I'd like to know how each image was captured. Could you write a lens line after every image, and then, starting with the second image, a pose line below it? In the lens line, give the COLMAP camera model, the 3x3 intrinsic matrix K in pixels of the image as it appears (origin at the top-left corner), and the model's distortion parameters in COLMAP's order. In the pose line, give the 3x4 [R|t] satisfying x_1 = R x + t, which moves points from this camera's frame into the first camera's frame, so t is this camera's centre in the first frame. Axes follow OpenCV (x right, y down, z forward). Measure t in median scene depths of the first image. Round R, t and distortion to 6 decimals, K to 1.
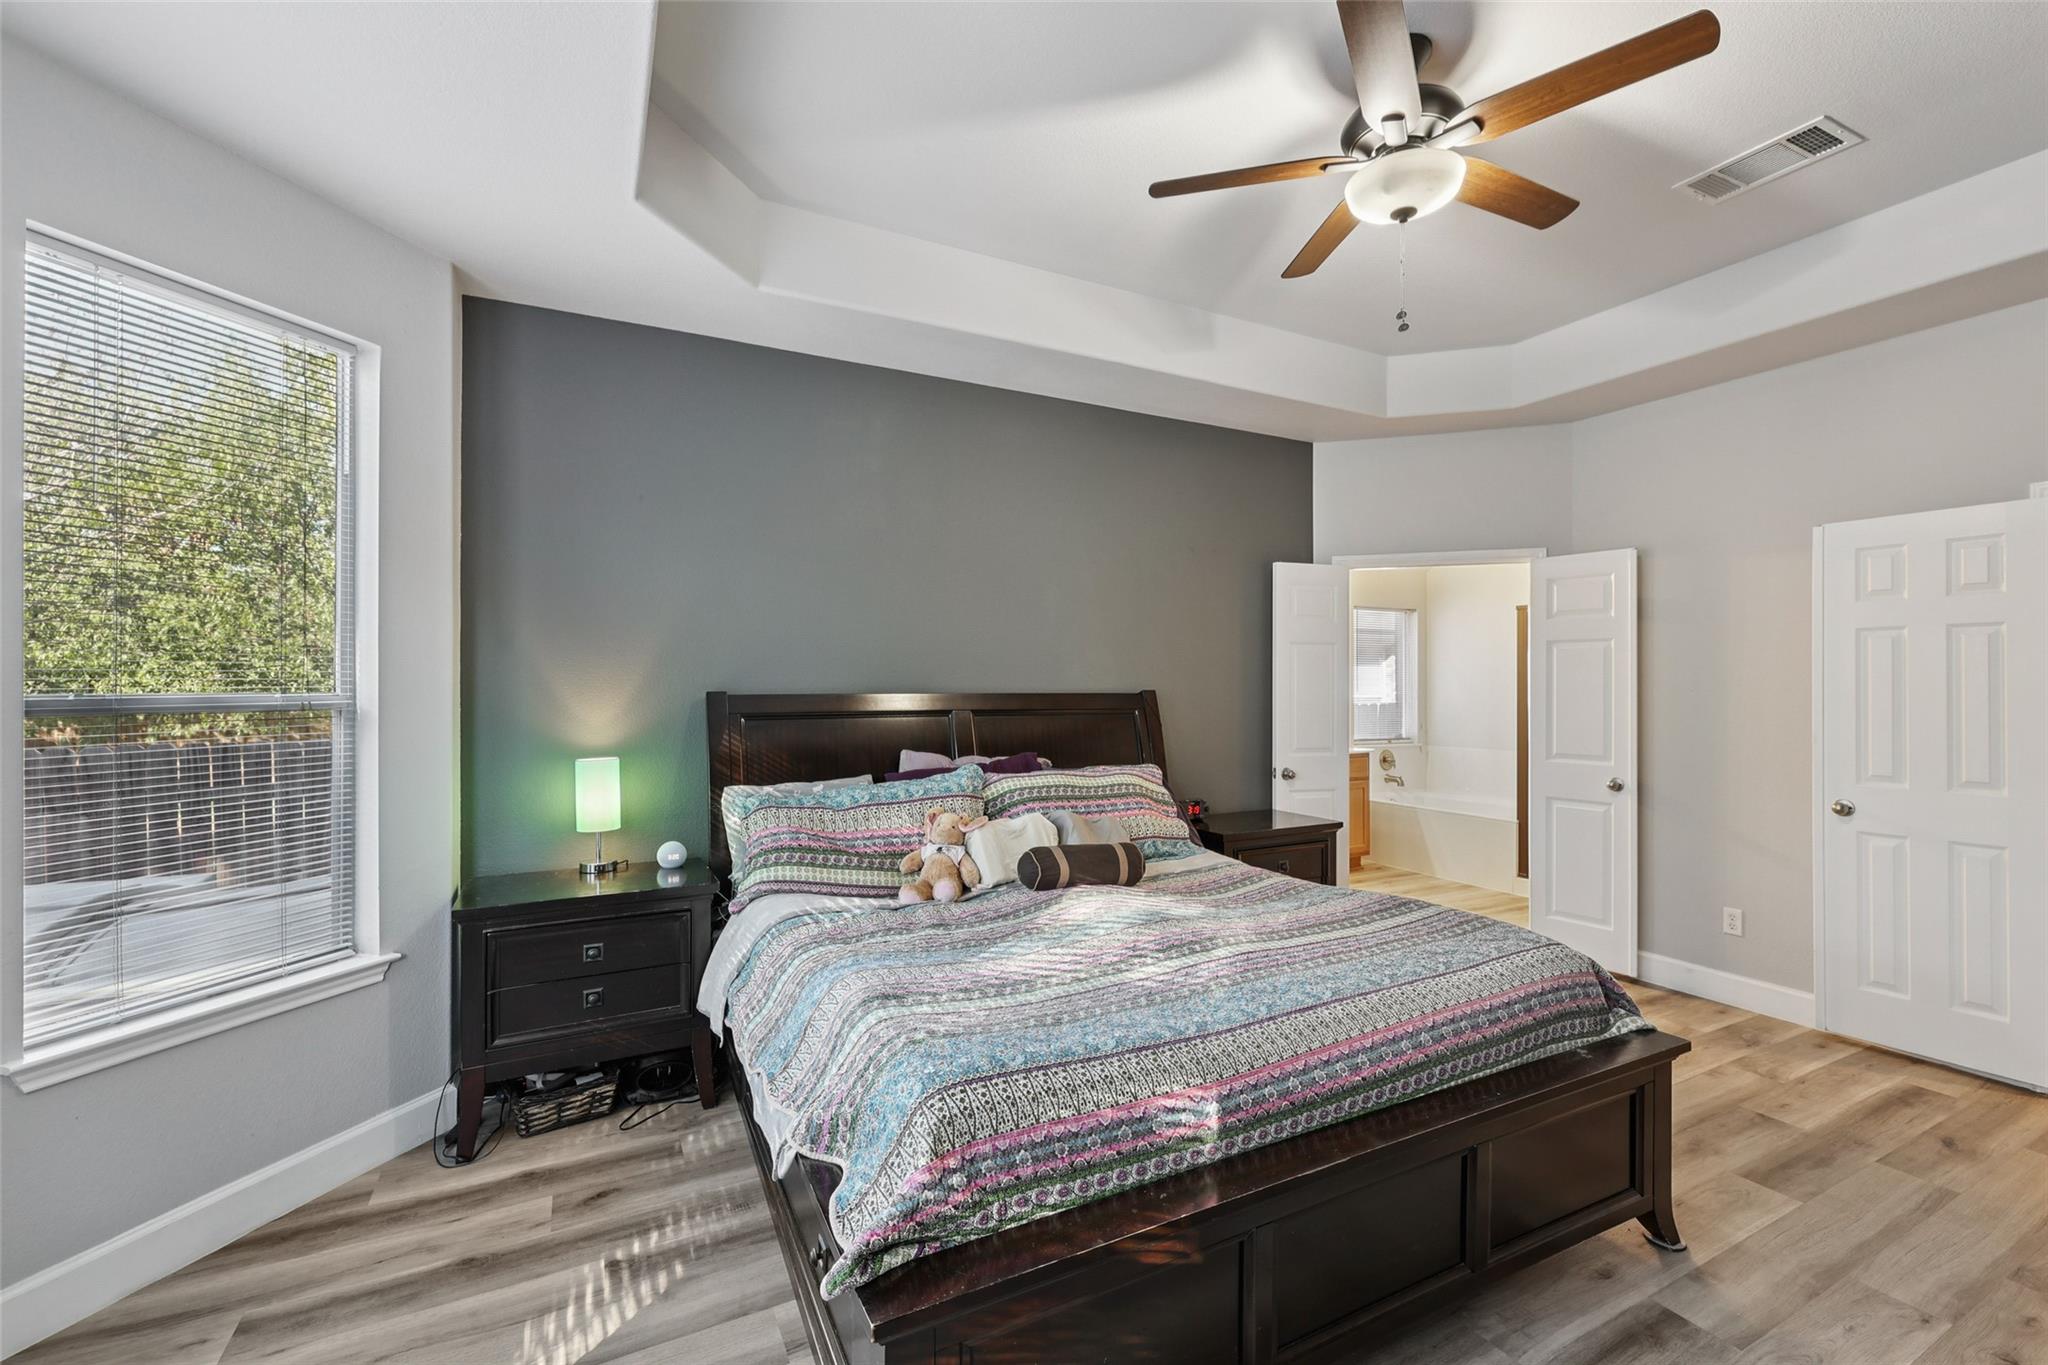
lens RADIAL K [[868.7, 0, 1038.3], [0, 868.7, 677.4], [0, 0, 1]] dist [-0.001176, 0.001252]
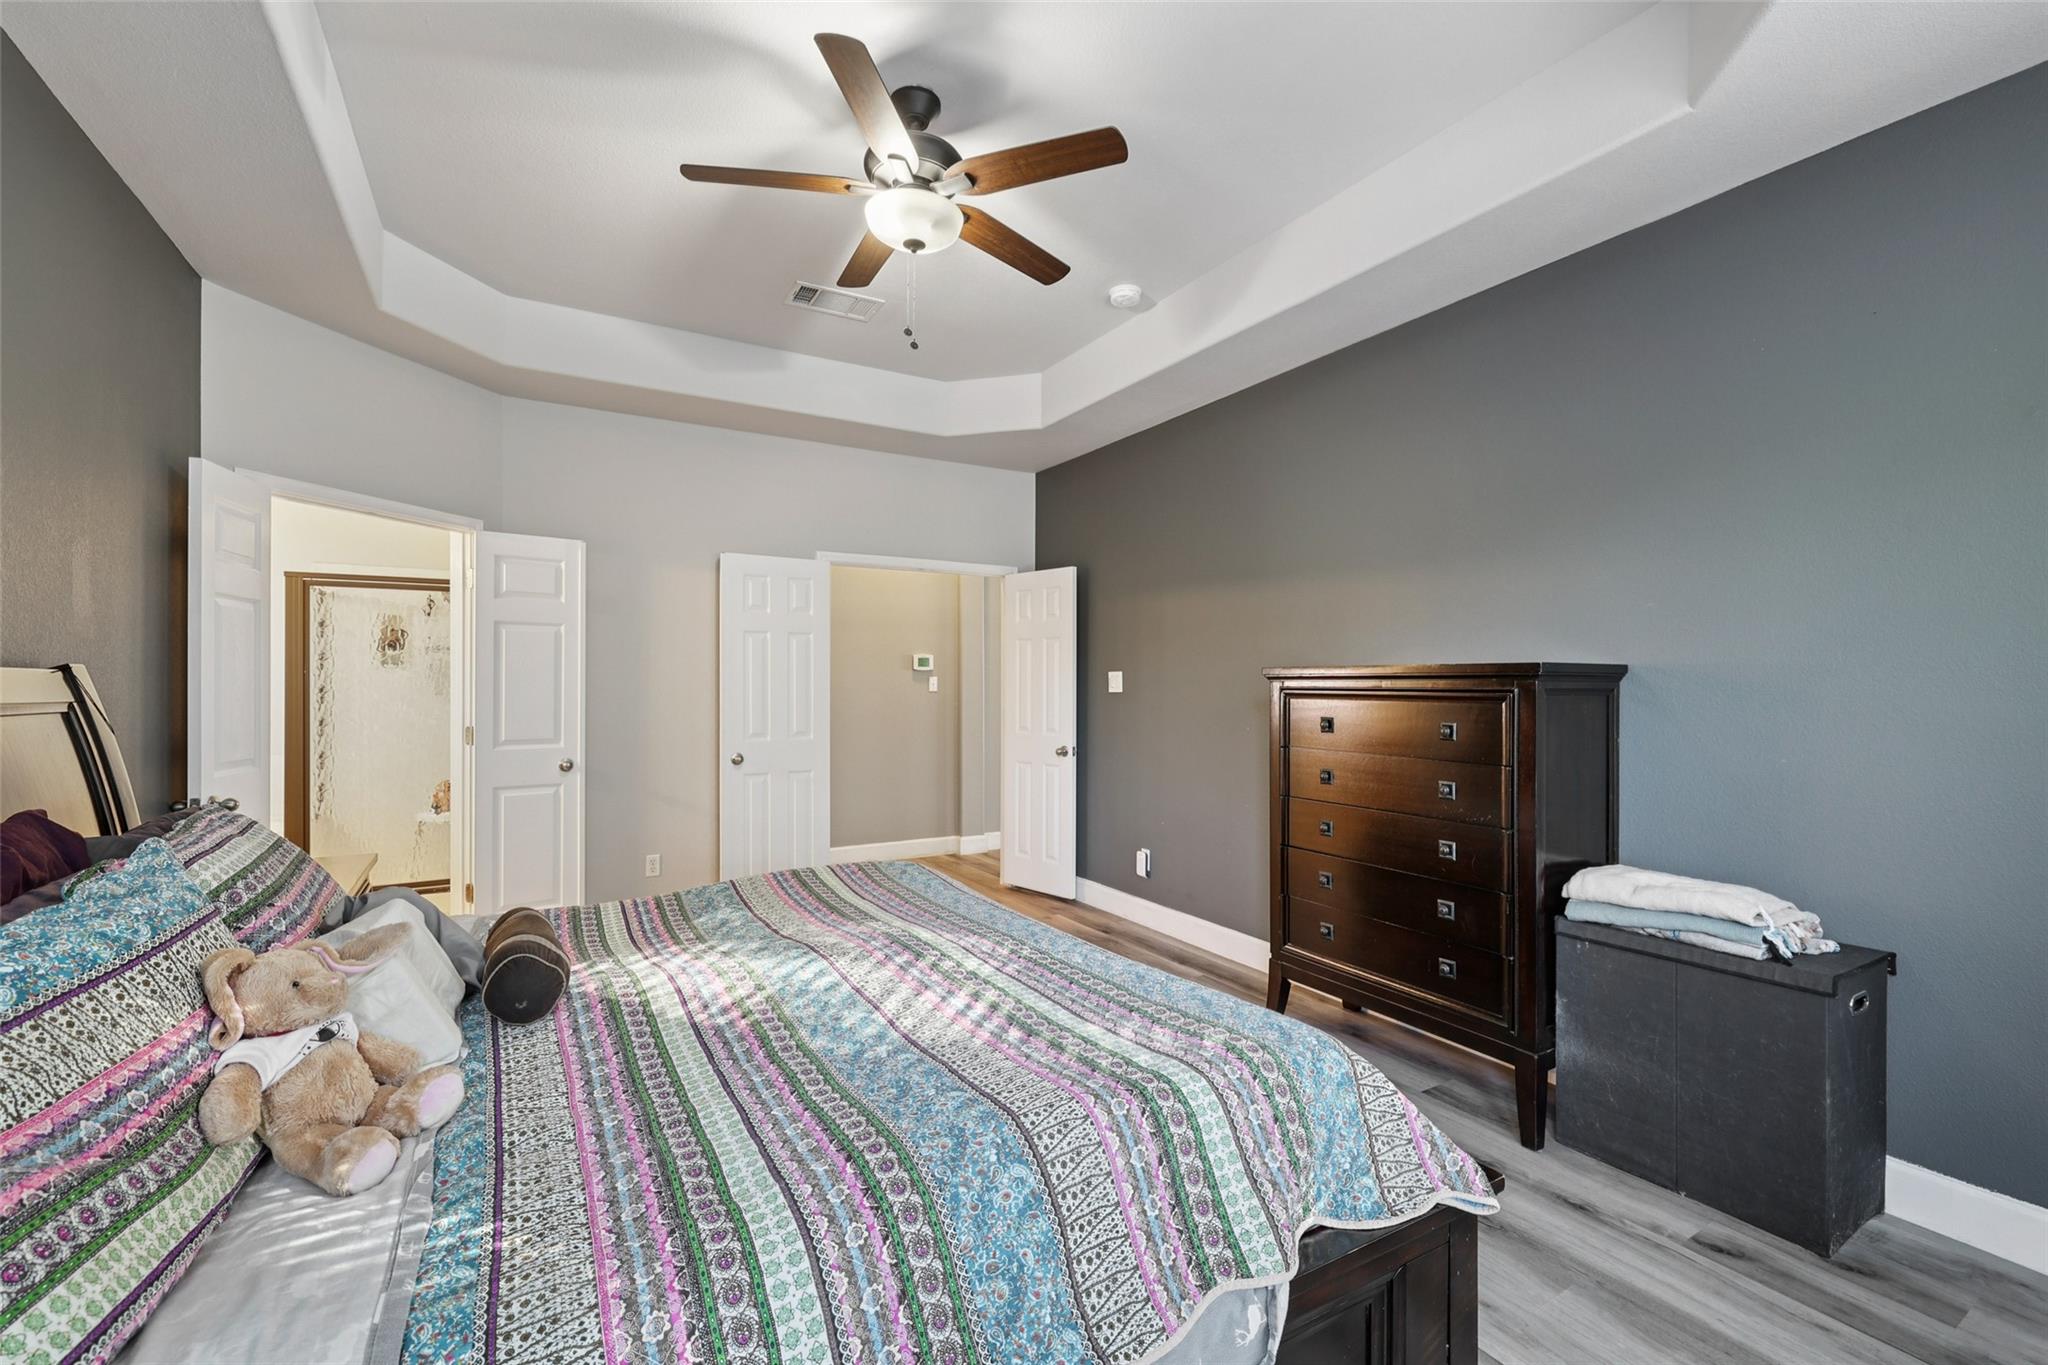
lens RADIAL K [[868.7, 0, 1031.4], [0, 868.7, 688.5], [0, 0, 1]] dist [-0.001176, 0.001252]
pose [[-0.068537, -0.005630, 0.997633, -0.426340], [-0.013603, 0.999896, 0.004708, 0.020578], [-0.997556, -0.013249, -0.068606, 0.540421]]
